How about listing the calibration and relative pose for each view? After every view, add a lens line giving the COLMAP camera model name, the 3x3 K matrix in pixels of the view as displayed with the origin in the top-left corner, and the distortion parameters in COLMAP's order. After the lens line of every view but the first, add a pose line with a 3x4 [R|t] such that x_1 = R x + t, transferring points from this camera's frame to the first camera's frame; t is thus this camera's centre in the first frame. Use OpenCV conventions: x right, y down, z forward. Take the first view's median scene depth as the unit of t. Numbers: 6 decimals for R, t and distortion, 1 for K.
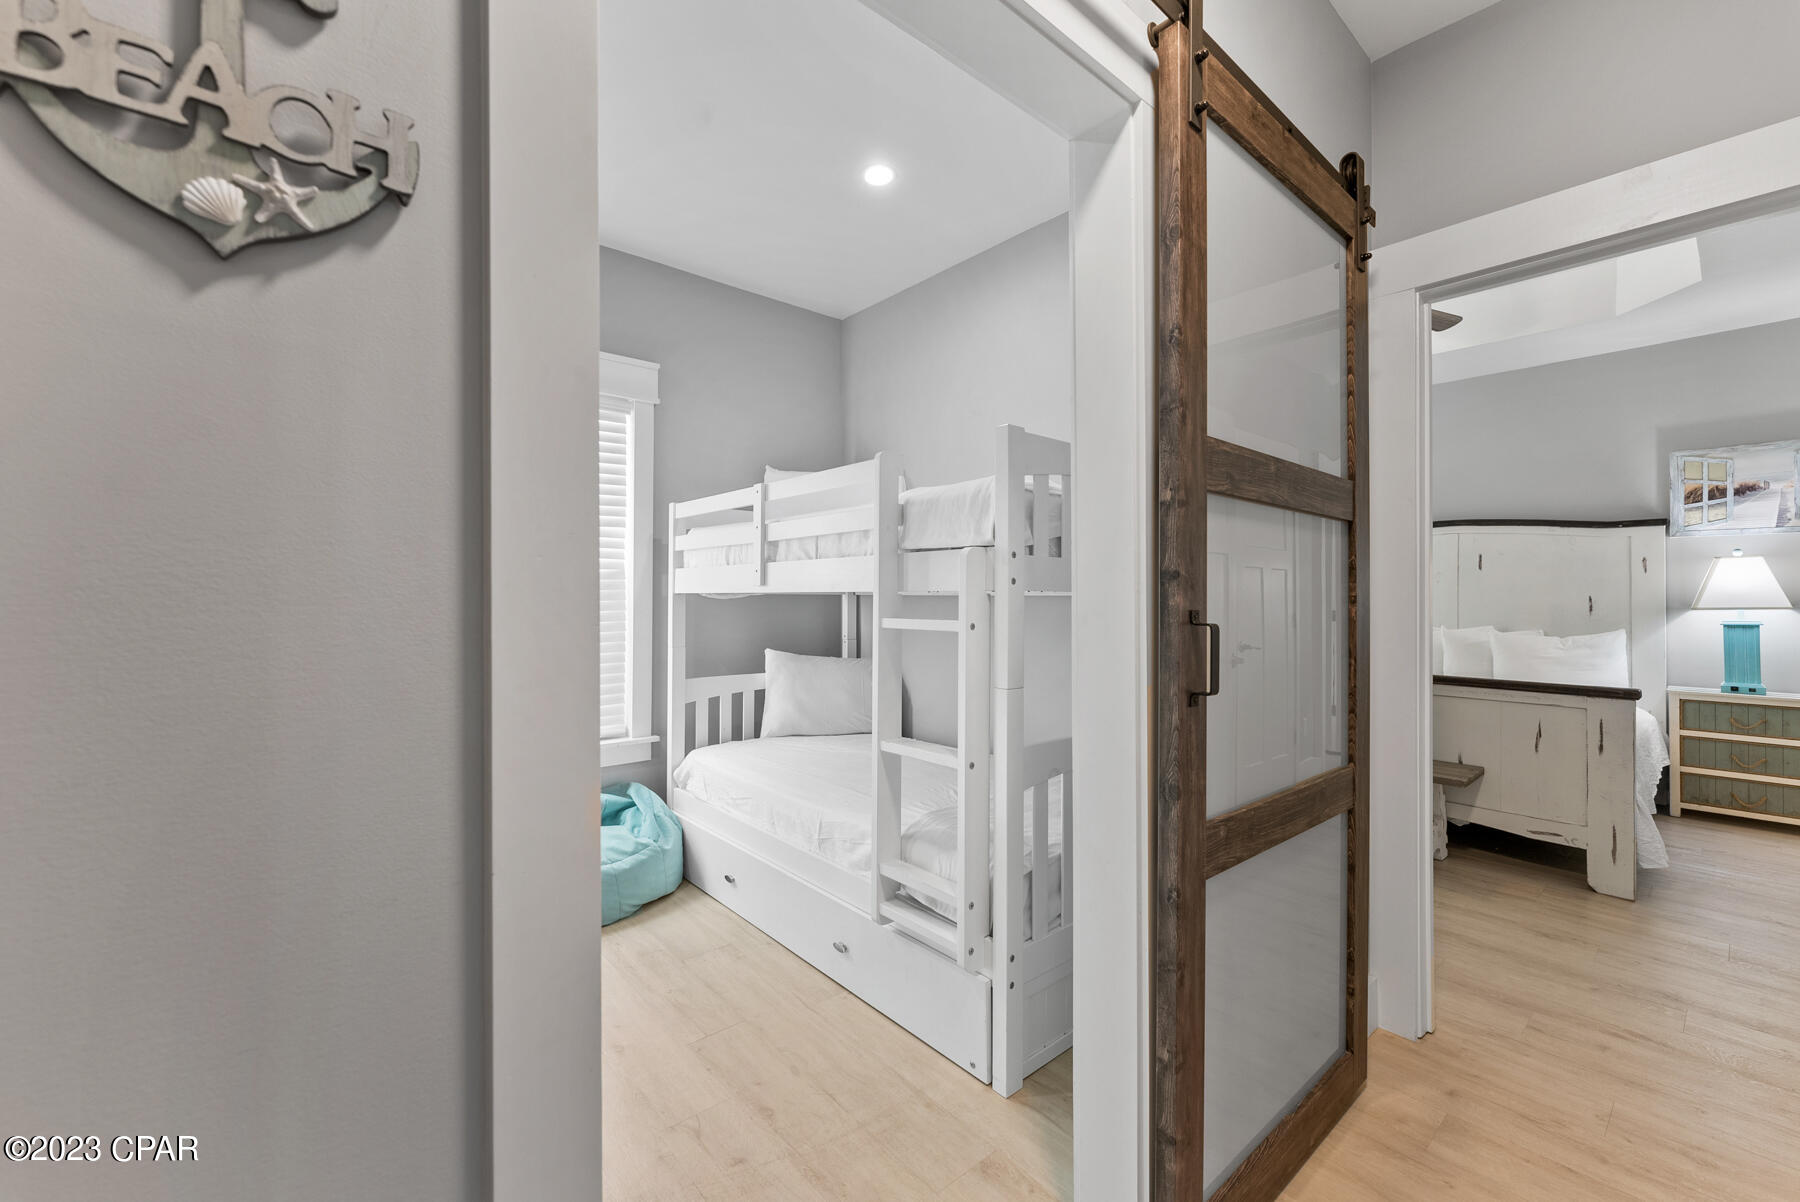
lens RADIAL K [[720.1, 0, 899.3], [0, 720.1, 596.5], [0, 0, 1]] dist [0.000181, 0.000044]
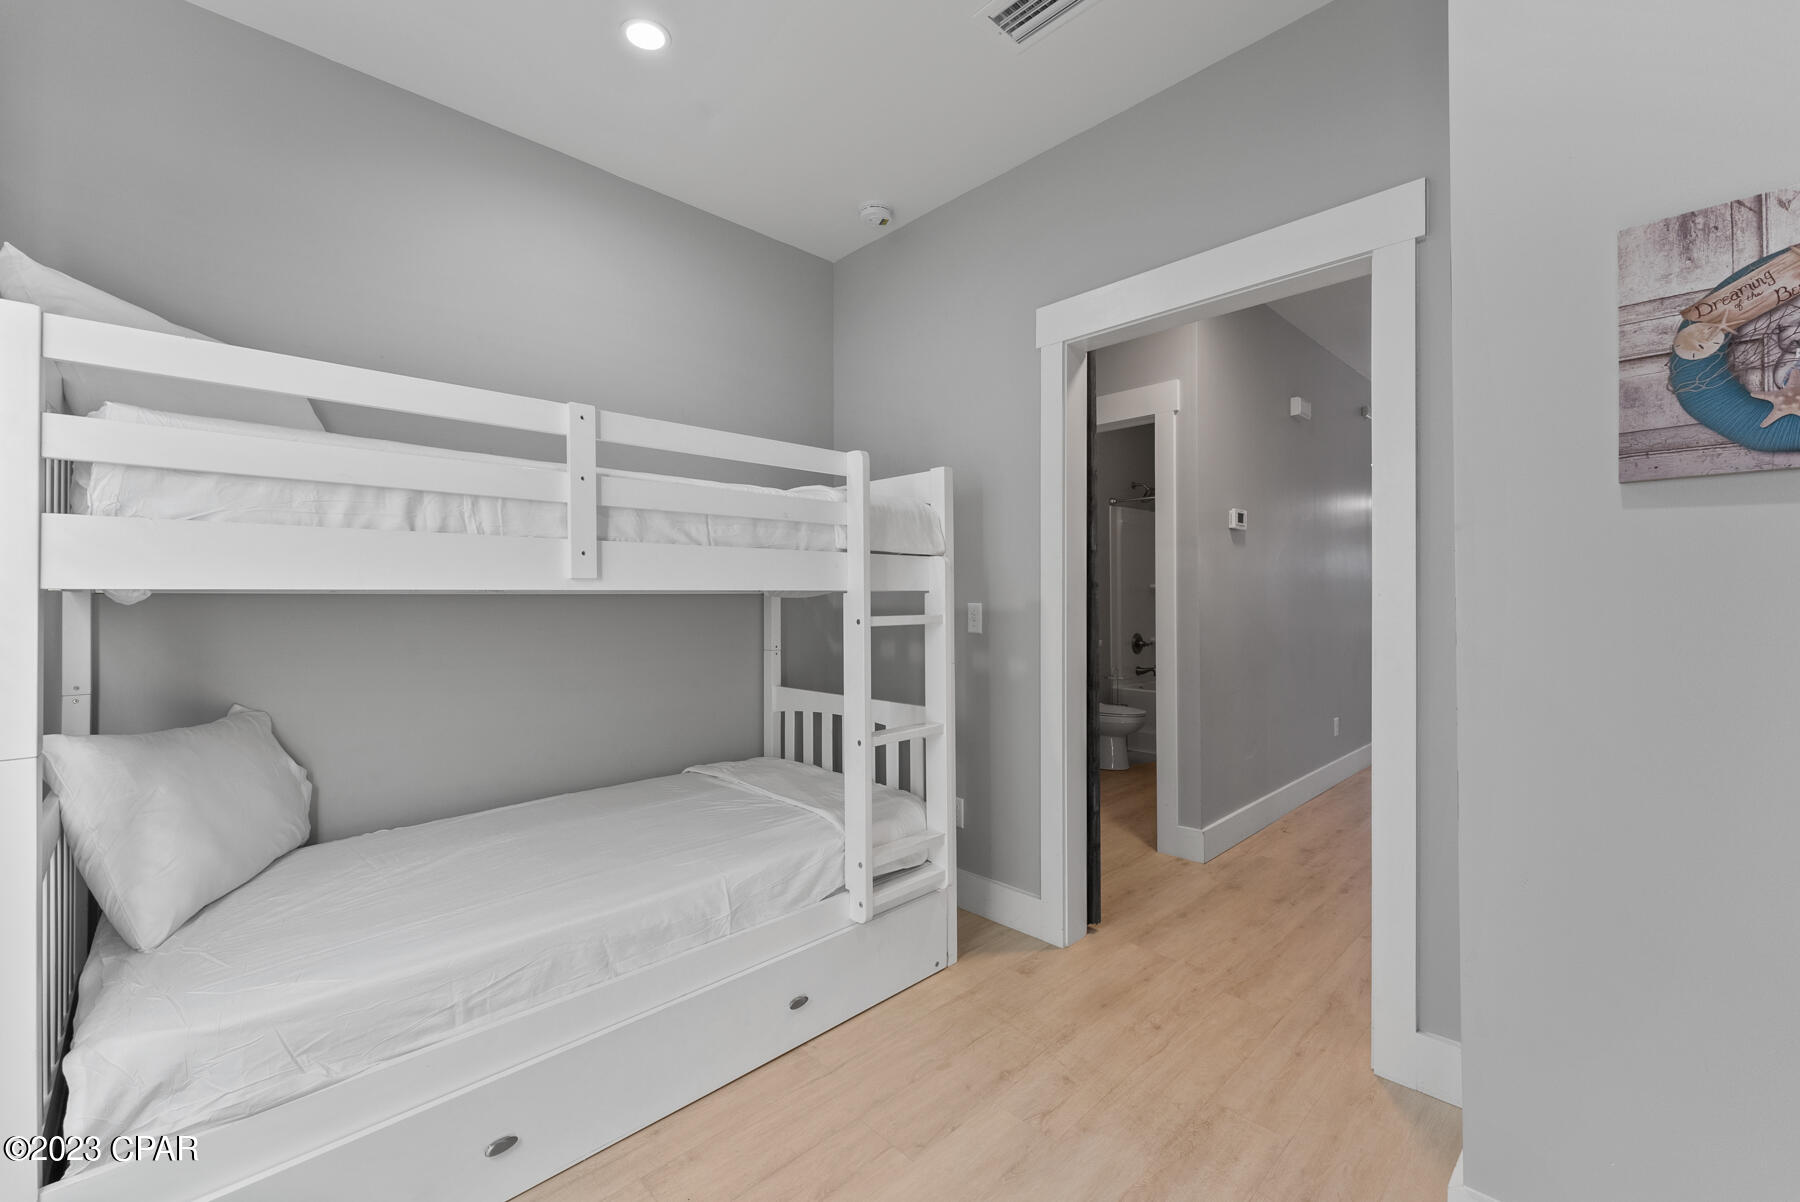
lens RADIAL K [[734.0, 0, 907.2], [0, 734.0, 588.9], [0, 0, 1]] dist [-0.000192, -0.000091]
pose [[-0.063690, -0.002628, 0.997966, -0.967888], [-0.003623, 0.999991, 0.002402, -0.011471], [-0.997963, -0.003463, -0.063699, 0.928163]]
